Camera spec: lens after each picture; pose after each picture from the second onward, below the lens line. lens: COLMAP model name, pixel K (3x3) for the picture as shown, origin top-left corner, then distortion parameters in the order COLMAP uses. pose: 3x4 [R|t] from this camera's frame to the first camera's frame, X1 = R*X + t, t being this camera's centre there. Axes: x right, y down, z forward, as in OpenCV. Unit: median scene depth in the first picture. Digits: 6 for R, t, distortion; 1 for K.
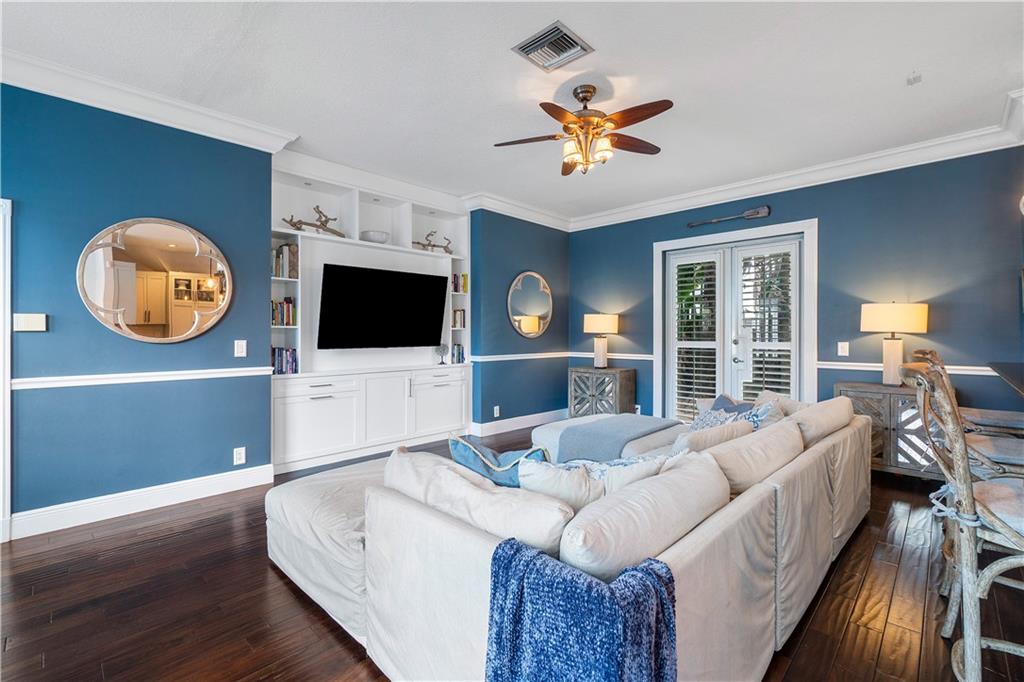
lens RADIAL K [[458.2, 0, 511.4], [0, 458.2, 333.0], [0, 0, 1]] dist [0.000389, 0.000019]
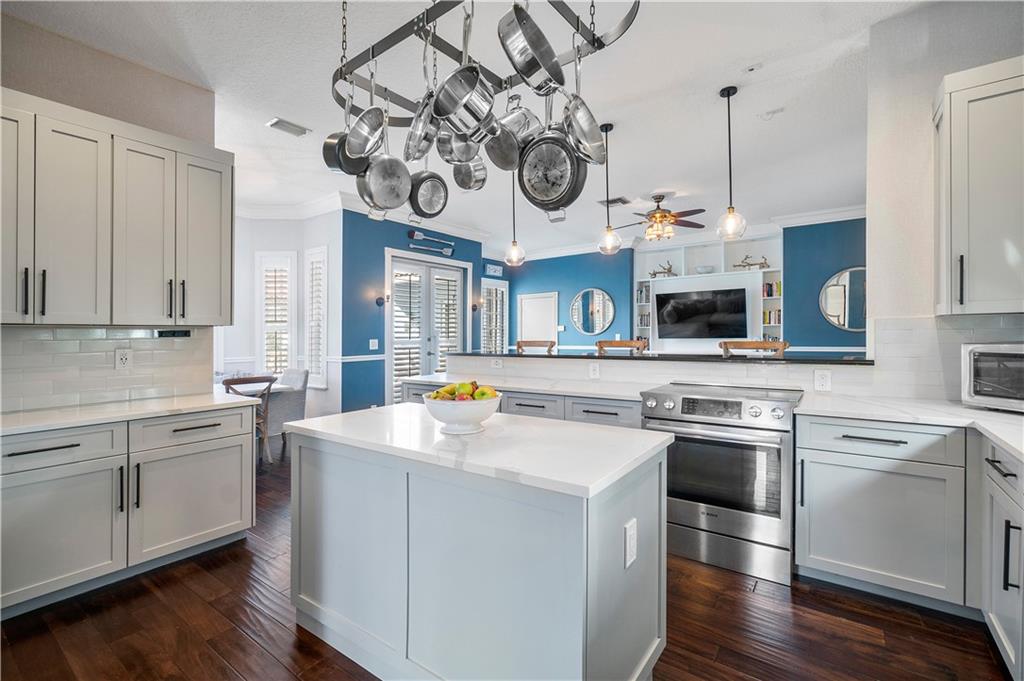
lens RADIAL K [[458.2, 0, 511.4], [0, 458.2, 332.5], [0, 0, 1]] dist [0.000389, 0.000019]
pose [[0.136225, -0.007639, -0.990648, 1.294254], [0.011890, 0.999911, -0.006075, 0.013324], [0.990606, -0.010952, 0.136304, 0.119987]]
